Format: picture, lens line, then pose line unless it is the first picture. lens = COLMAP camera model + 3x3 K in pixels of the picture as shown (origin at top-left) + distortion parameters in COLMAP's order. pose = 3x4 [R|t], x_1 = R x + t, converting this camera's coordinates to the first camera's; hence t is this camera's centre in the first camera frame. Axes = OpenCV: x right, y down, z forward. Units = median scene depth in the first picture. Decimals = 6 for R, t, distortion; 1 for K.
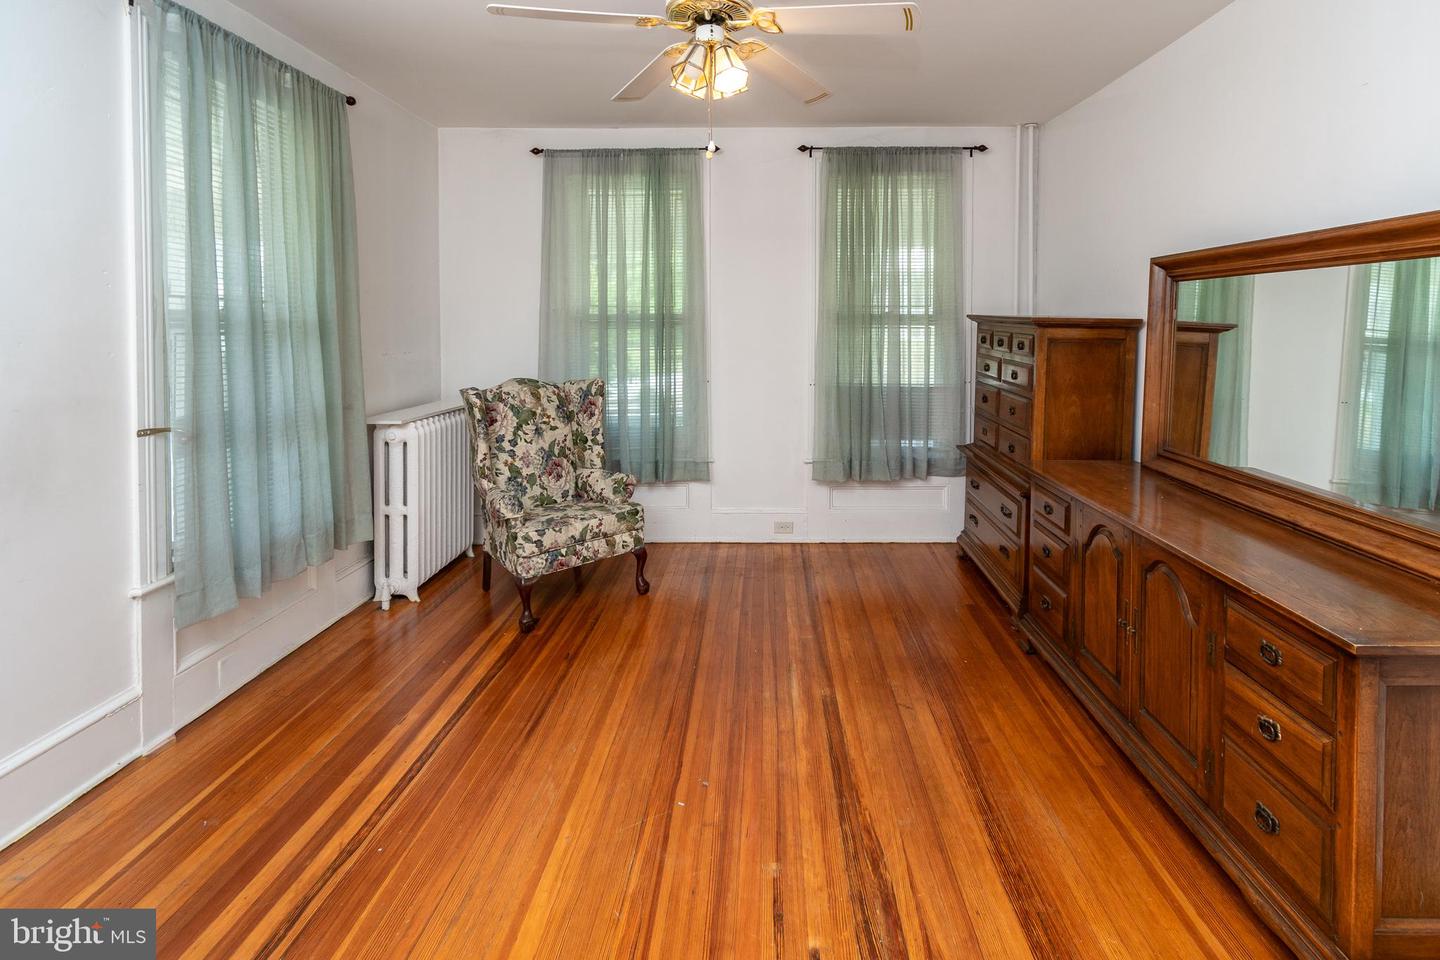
lens RADIAL K [[790.1, 0, 718.4], [0, 790.1, 464.5], [0, 0, 1]] dist [-0.005638, -0.000120]
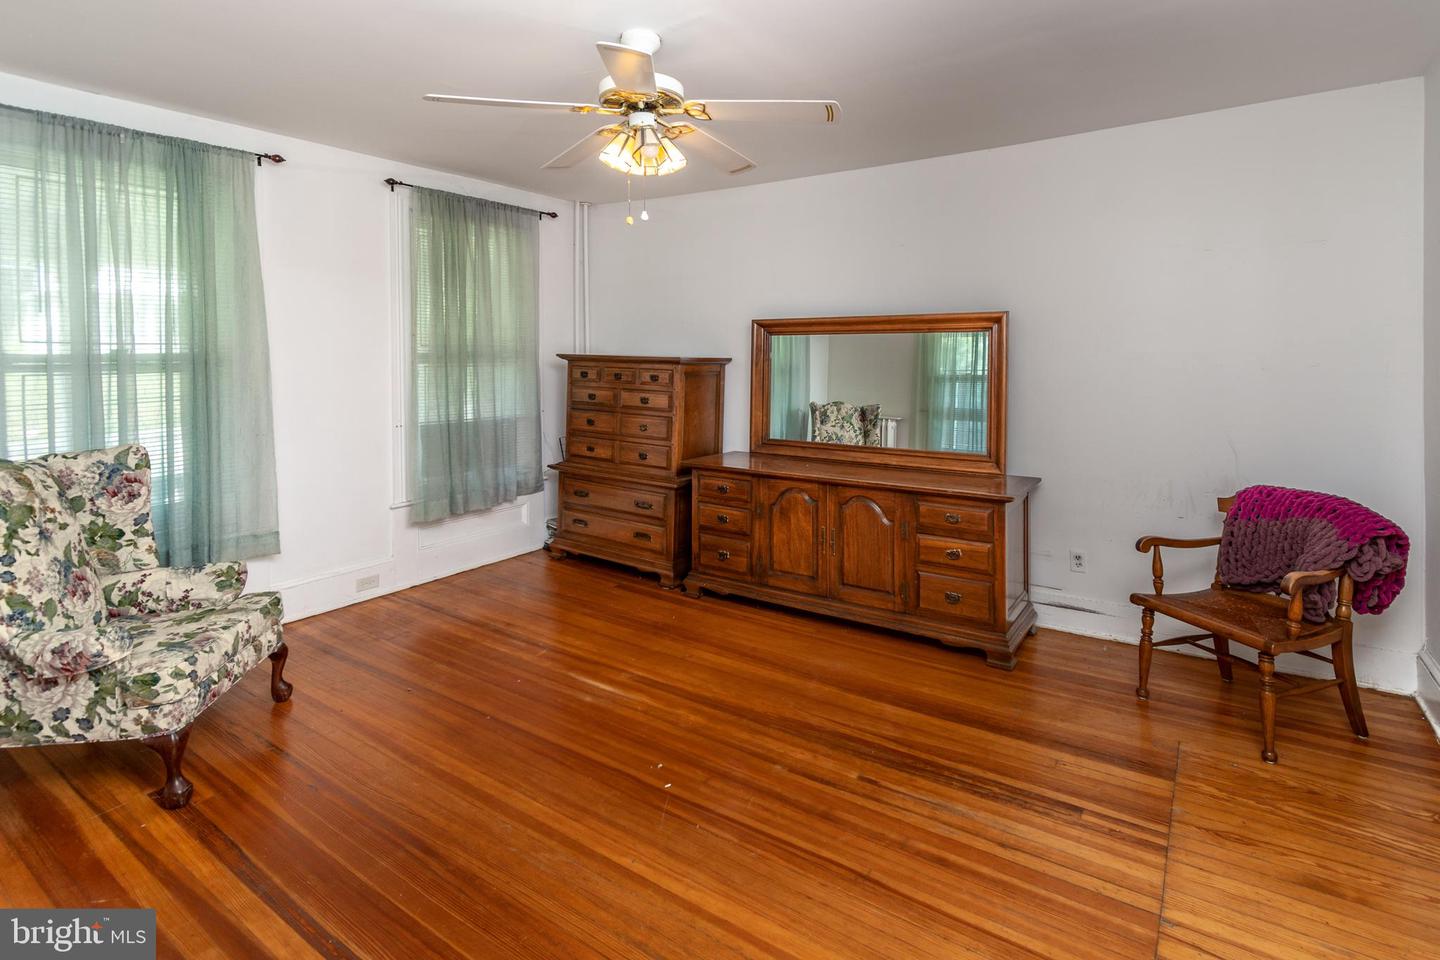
lens RADIAL K [[678.0, 0, 844.9], [0, 678.0, 479.9], [0, 0, 1]] dist [0.000186, 0.000442]
pose [[0.464363, -0.167059, 0.869746, -0.427487], [0.159463, 0.981770, 0.103438, -0.041562], [-0.871171, 0.090660, 0.482538, 0.153593]]
